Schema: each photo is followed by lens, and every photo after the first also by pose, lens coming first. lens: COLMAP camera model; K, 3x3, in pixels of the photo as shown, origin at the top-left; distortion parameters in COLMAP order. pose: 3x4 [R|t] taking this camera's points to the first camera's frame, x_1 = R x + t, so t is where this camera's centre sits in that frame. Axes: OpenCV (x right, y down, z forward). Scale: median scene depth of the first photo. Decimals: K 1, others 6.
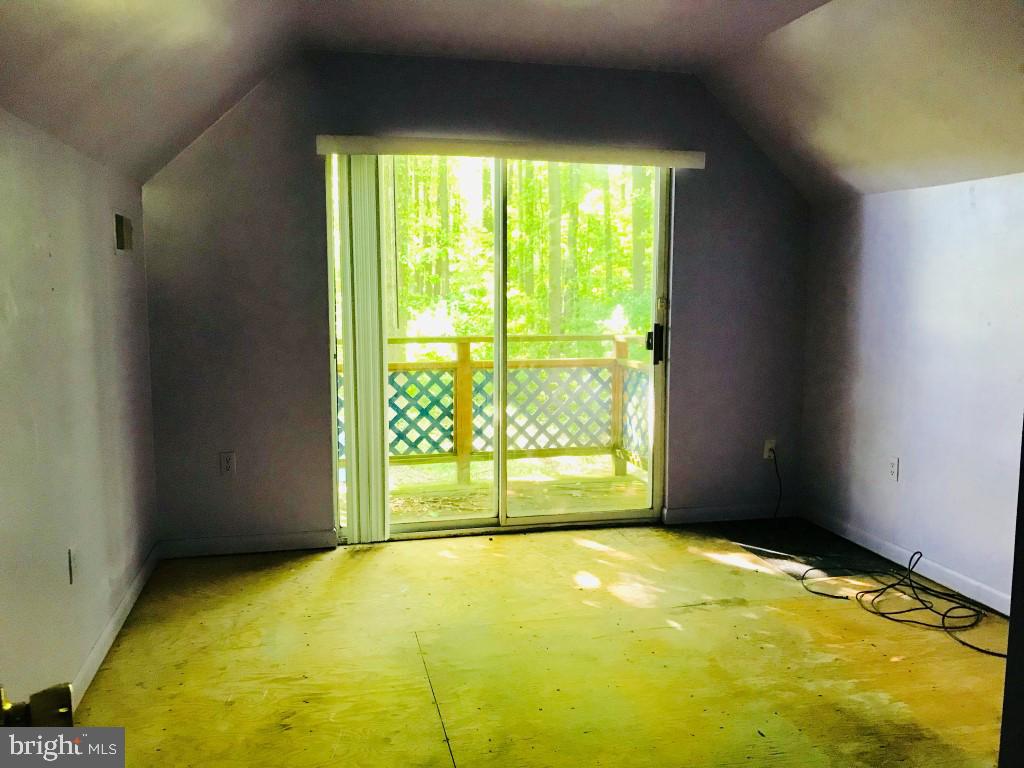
lens RADIAL K [[840.6, 0, 506.5], [0, 840.6, 373.8], [0, 0, 1]] dist [0.023298, -0.010033]
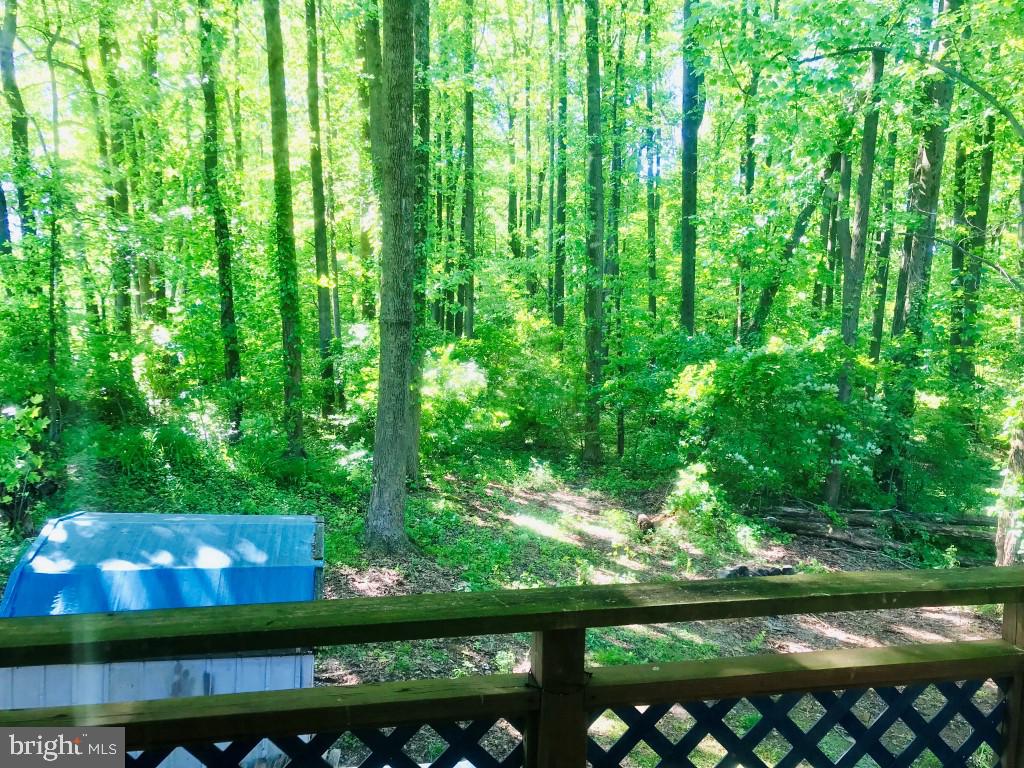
lens RADIAL K [[840.6, 0, 506.5], [0, 840.6, 373.8], [0, 0, 1]] dist [0.023298, -0.010033]
pose [[0.999491, 0.021695, -0.023373, -0.009898], [-0.022392, 0.999300, -0.029984, -0.017059], [0.022706, 0.030492, 0.999277, 0.106167]]
